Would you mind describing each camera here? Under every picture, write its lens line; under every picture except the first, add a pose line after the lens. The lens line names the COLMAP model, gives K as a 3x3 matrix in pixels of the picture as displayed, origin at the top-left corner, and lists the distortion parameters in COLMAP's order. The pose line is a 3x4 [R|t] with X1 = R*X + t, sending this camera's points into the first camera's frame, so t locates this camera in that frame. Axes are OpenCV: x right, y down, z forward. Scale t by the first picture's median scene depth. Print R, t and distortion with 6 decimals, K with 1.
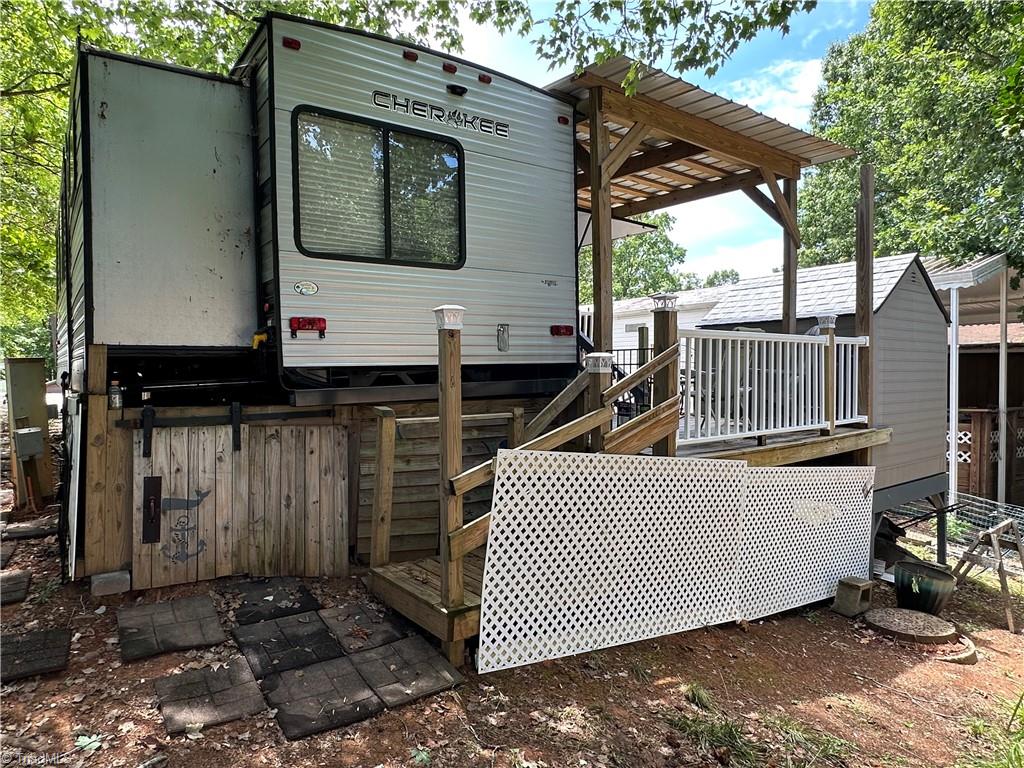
lens RADIAL K [[647.4, 0, 510.2], [0, 647.4, 386.5], [0, 0, 1]] dist [0.000077, -0.001981]
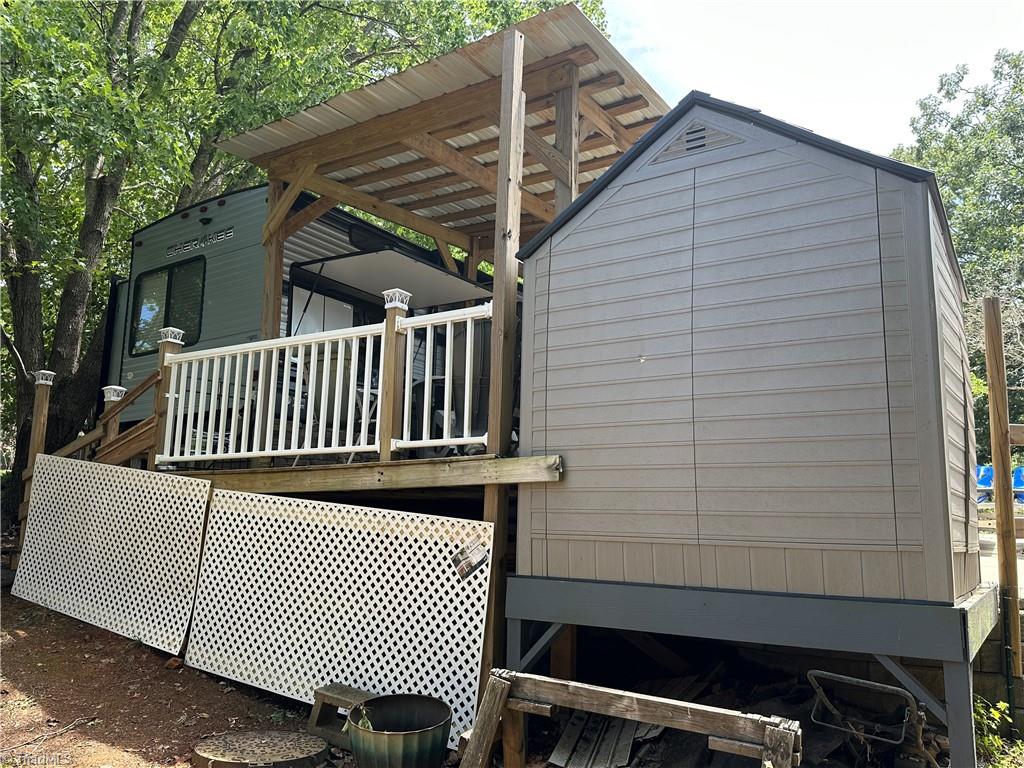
lens RADIAL K [[798.9, 0, 512.0], [0, 798.9, 384.0], [0, 0, 1]] dist [-0.000762, -0.000865]
pose [[0.322102, -0.161027, -0.932910, 1.653094], [-0.038385, 0.982396, -0.182822, 0.179614], [0.945927, 0.094697, 0.310250, 1.095719]]
